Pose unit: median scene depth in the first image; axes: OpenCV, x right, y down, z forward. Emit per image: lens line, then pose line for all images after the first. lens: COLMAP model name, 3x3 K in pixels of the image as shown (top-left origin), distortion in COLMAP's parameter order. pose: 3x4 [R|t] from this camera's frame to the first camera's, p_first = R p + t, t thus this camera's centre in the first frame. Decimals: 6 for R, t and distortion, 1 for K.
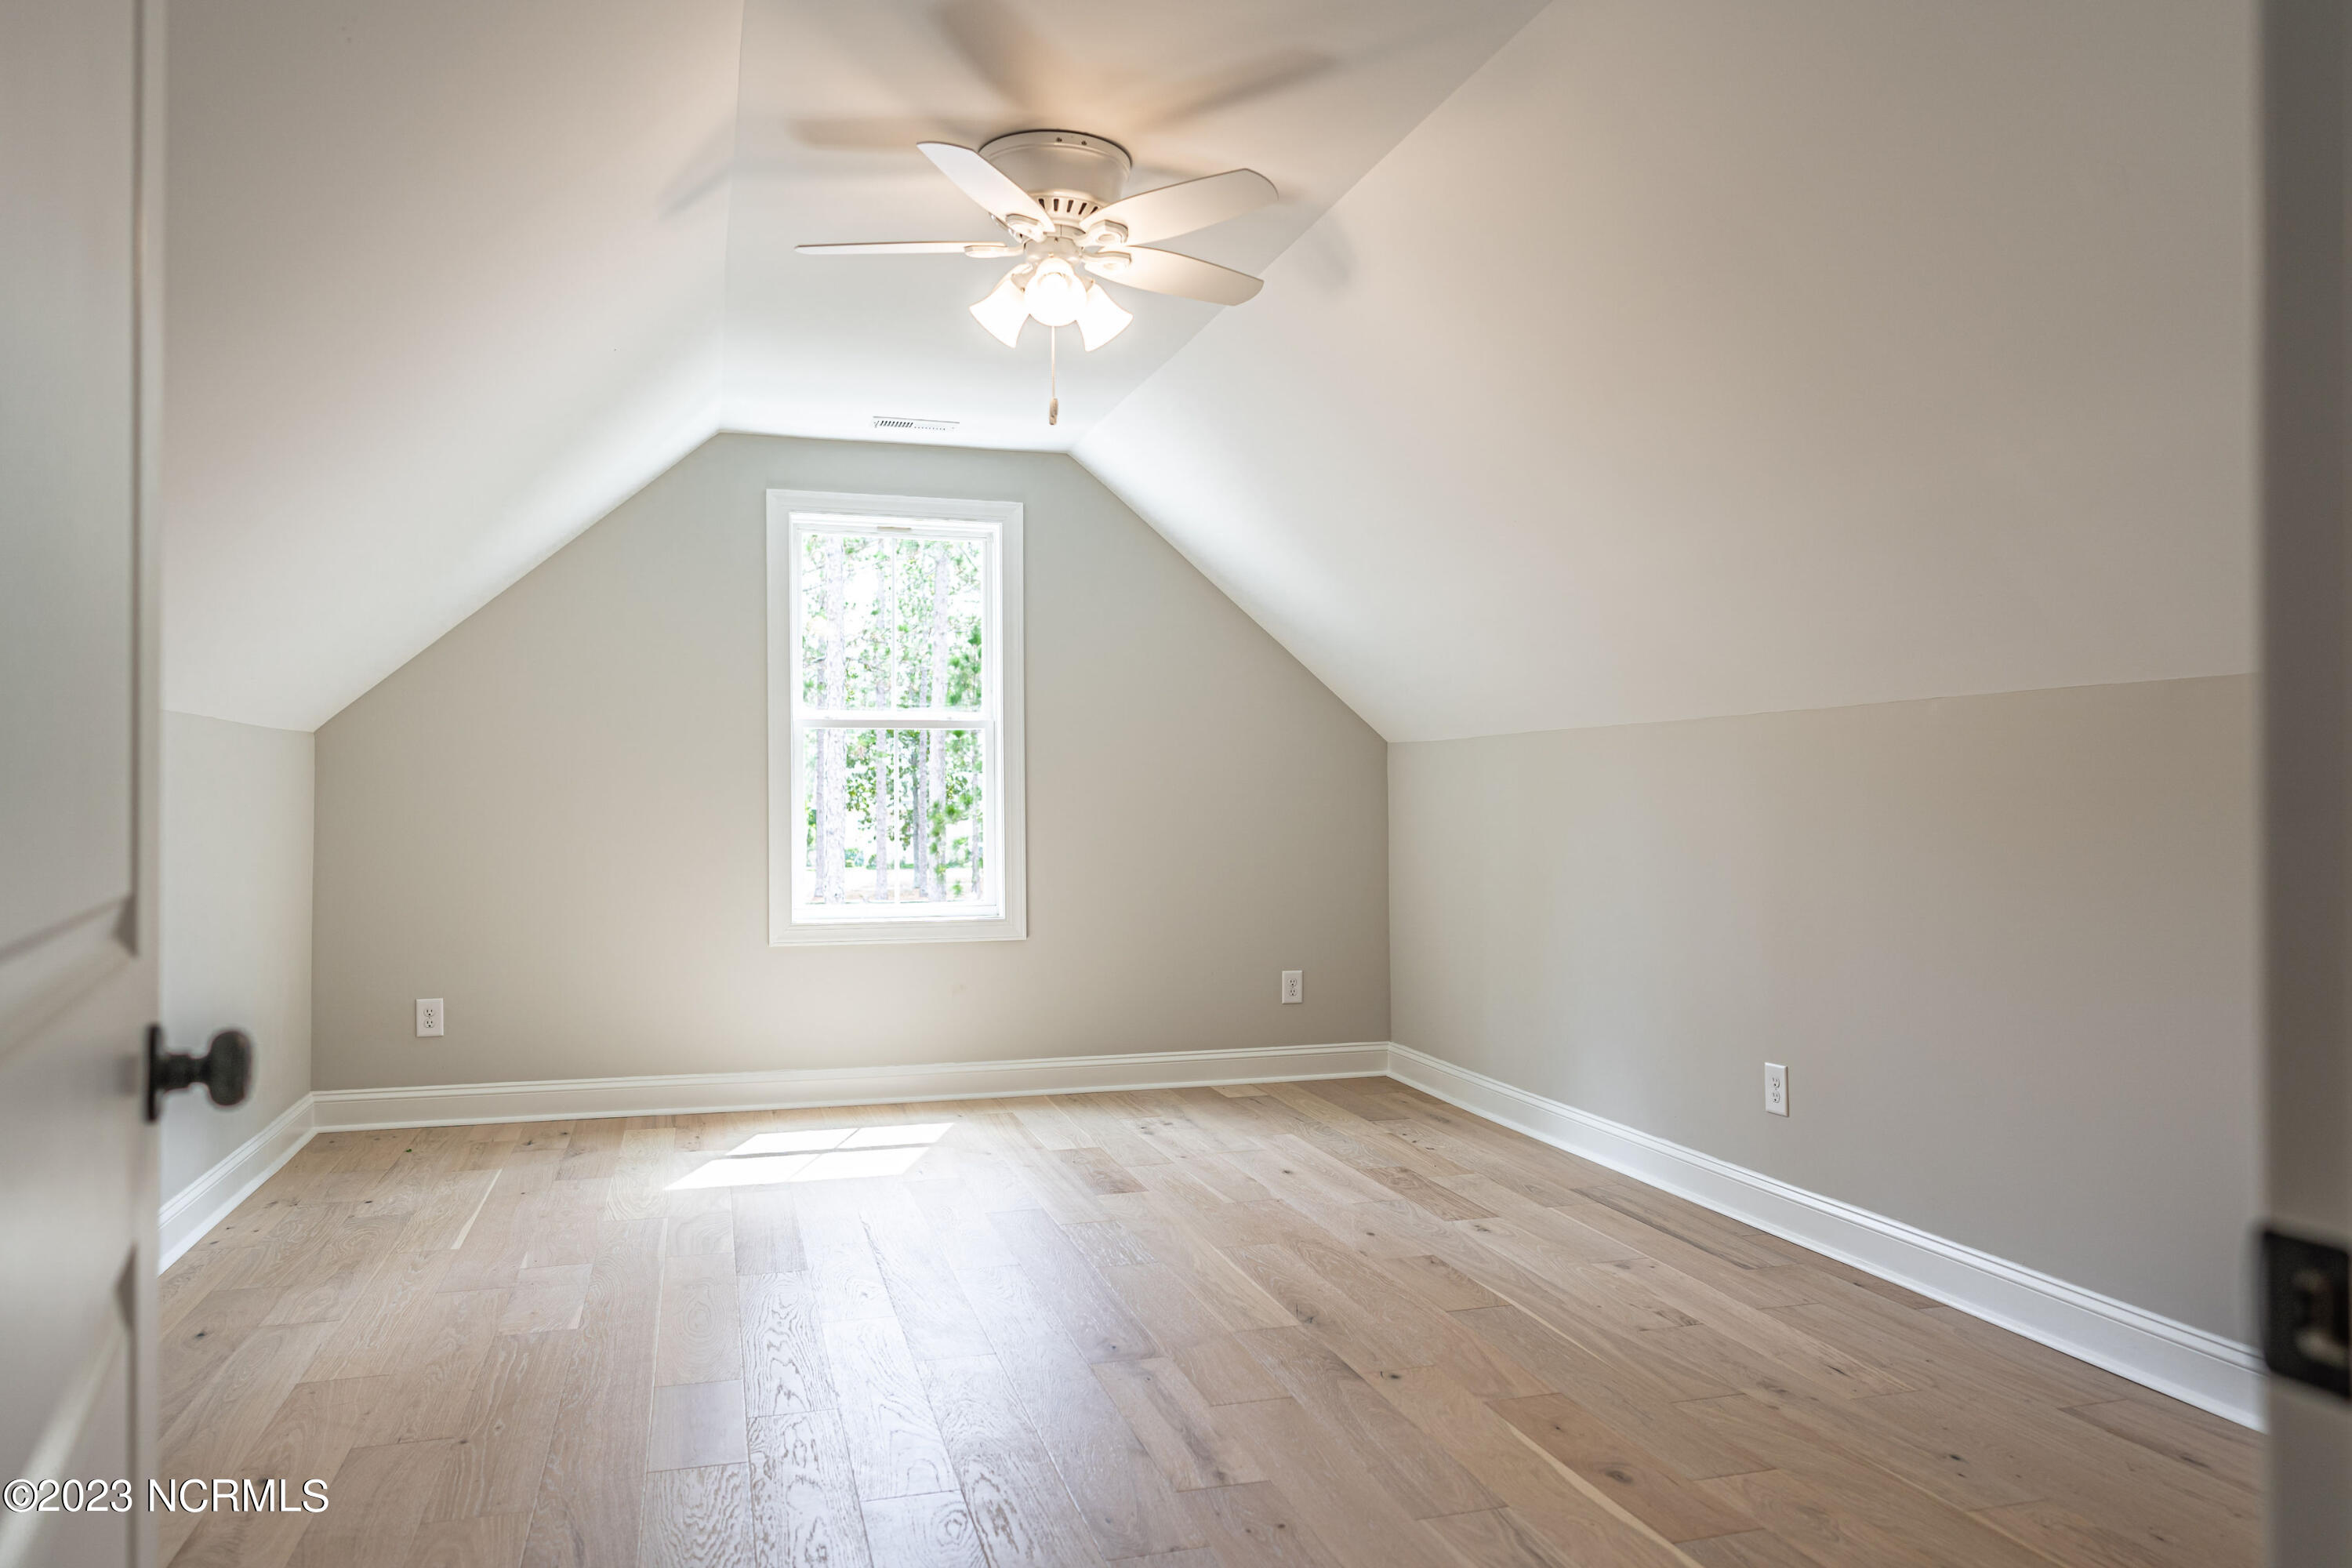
lens RADIAL K [[1587.1, 0, 1162.4], [0, 1587.1, 790.8], [0, 0, 1]] dist [0.002179, 0.002161]
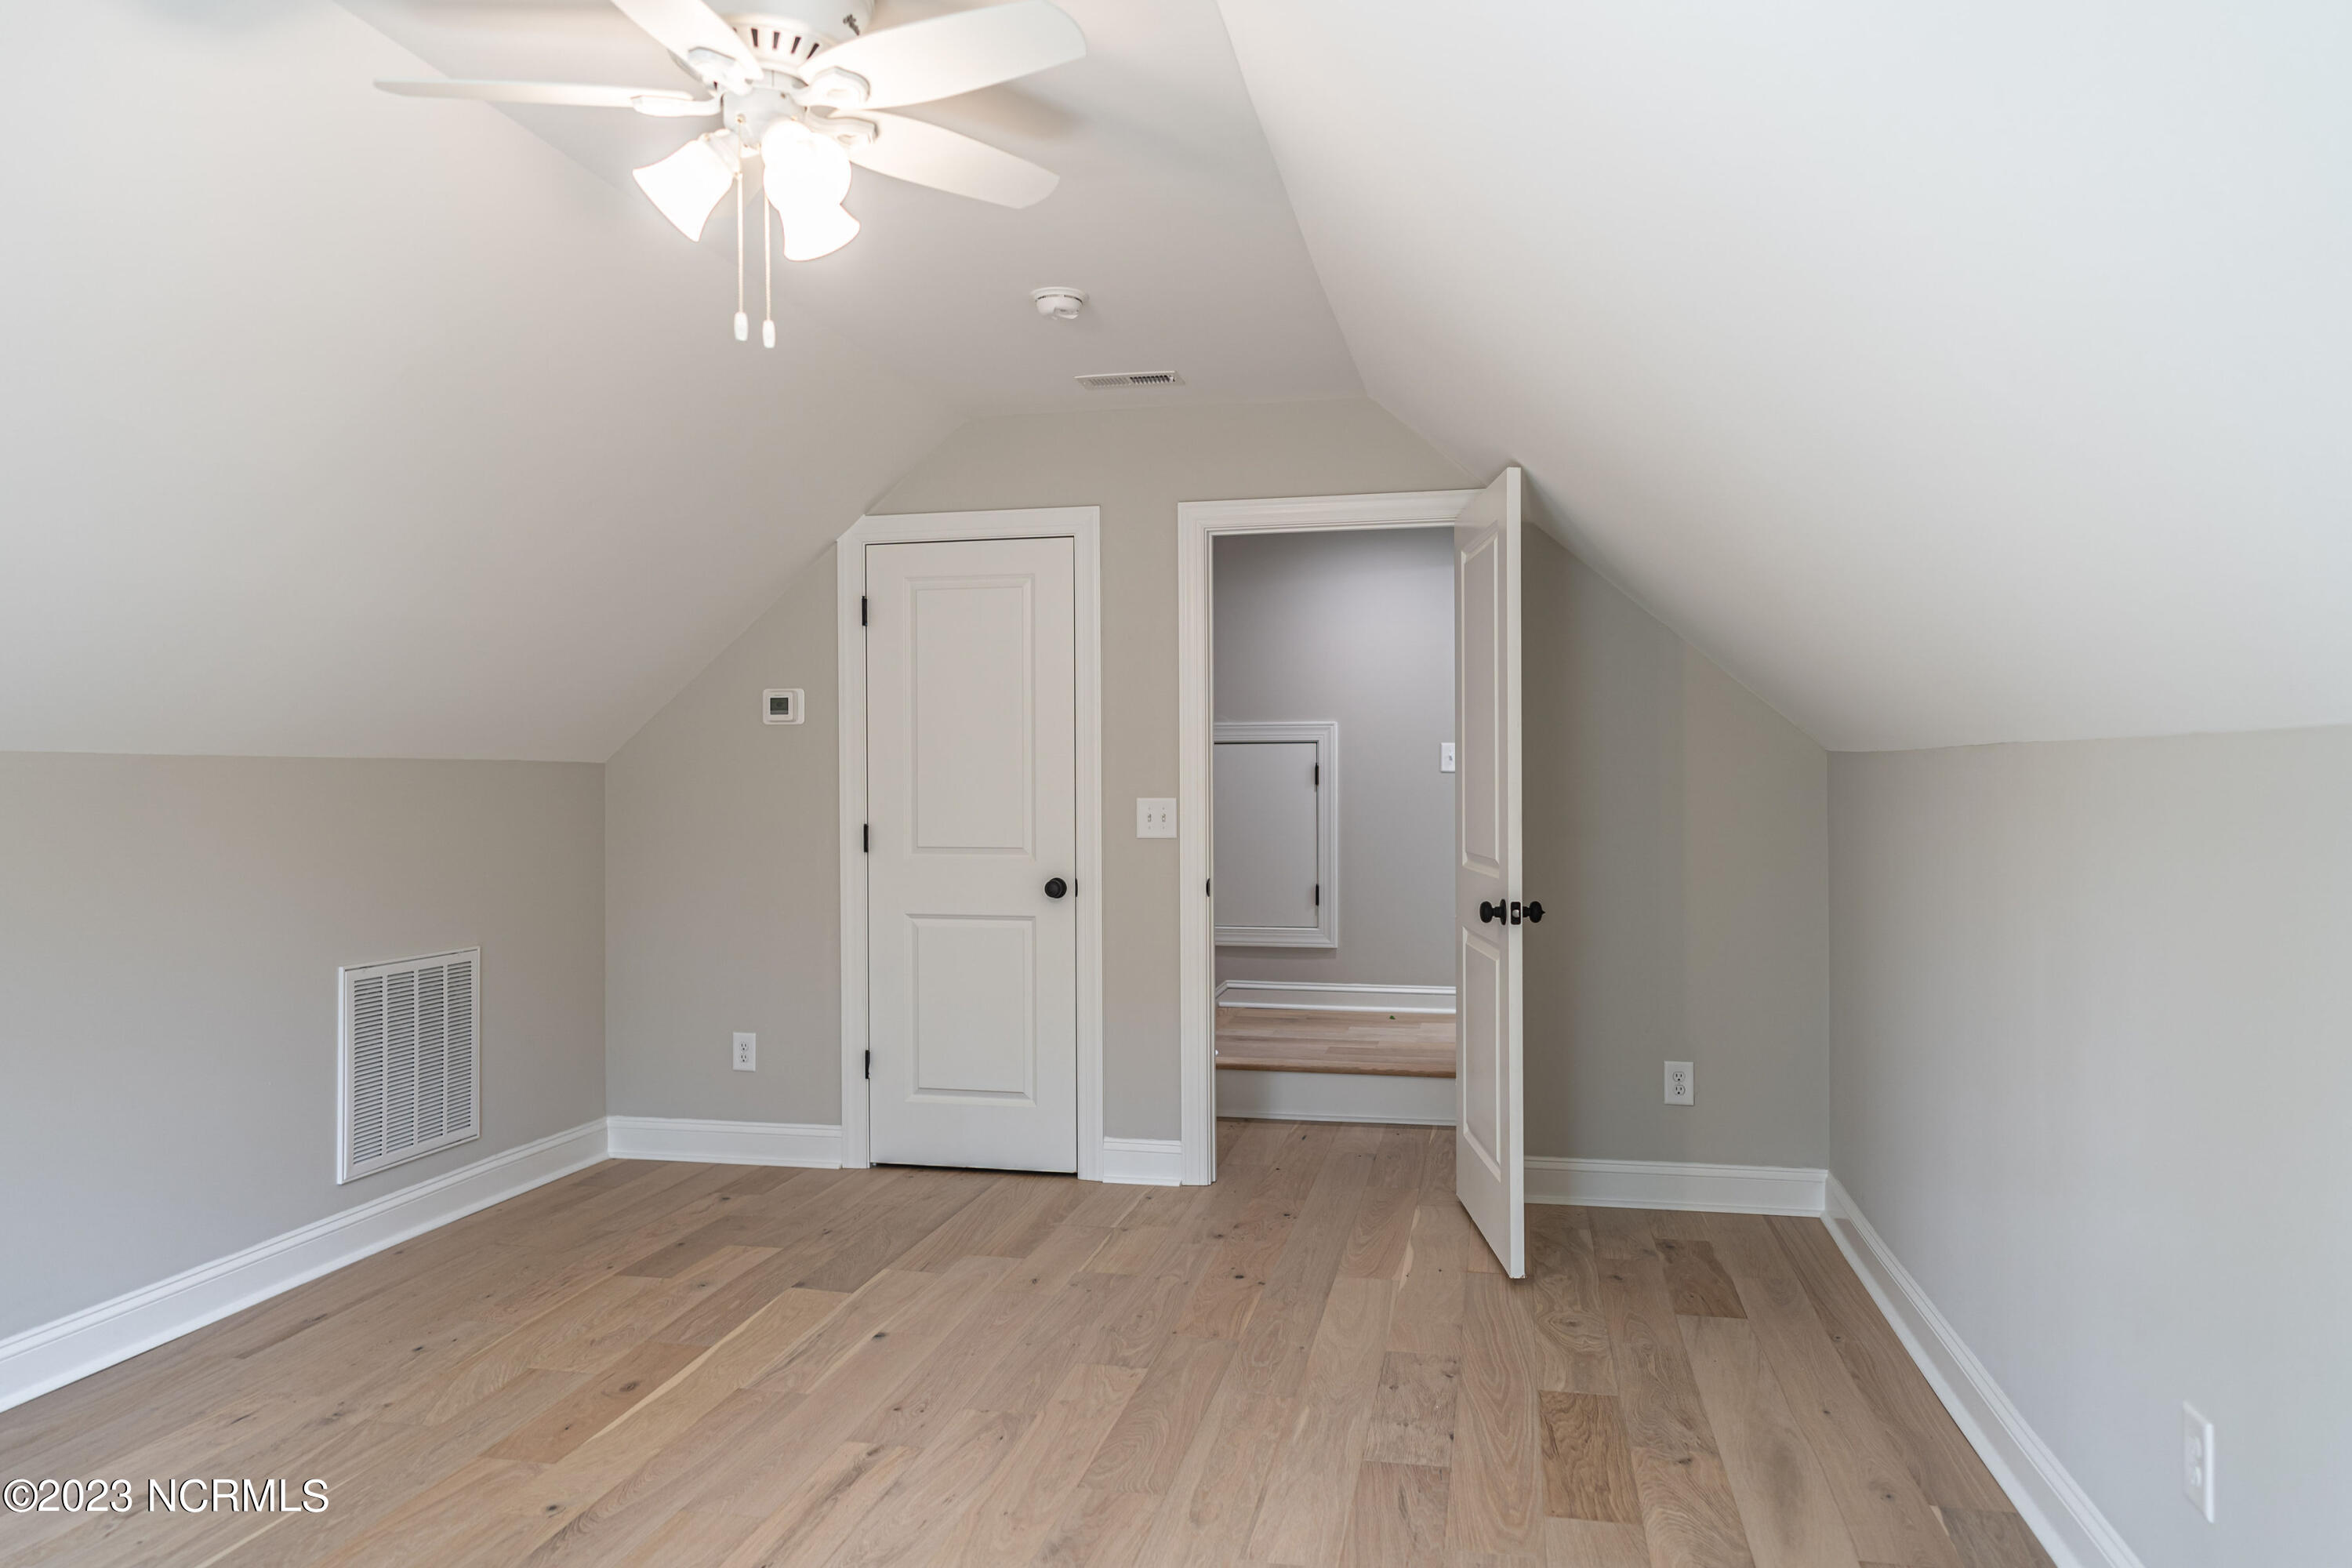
lens RADIAL K [[1587.1, 0, 1162.4], [0, 1587.1, 790.8], [0, 0, 1]] dist [0.002179, 0.002161]
pose [[-0.879137, -0.000968, 0.476568, -0.658602], [0.001488, 0.999987, 0.004776, -0.051435], [-0.476566, 0.004908, -0.879125, 1.804897]]
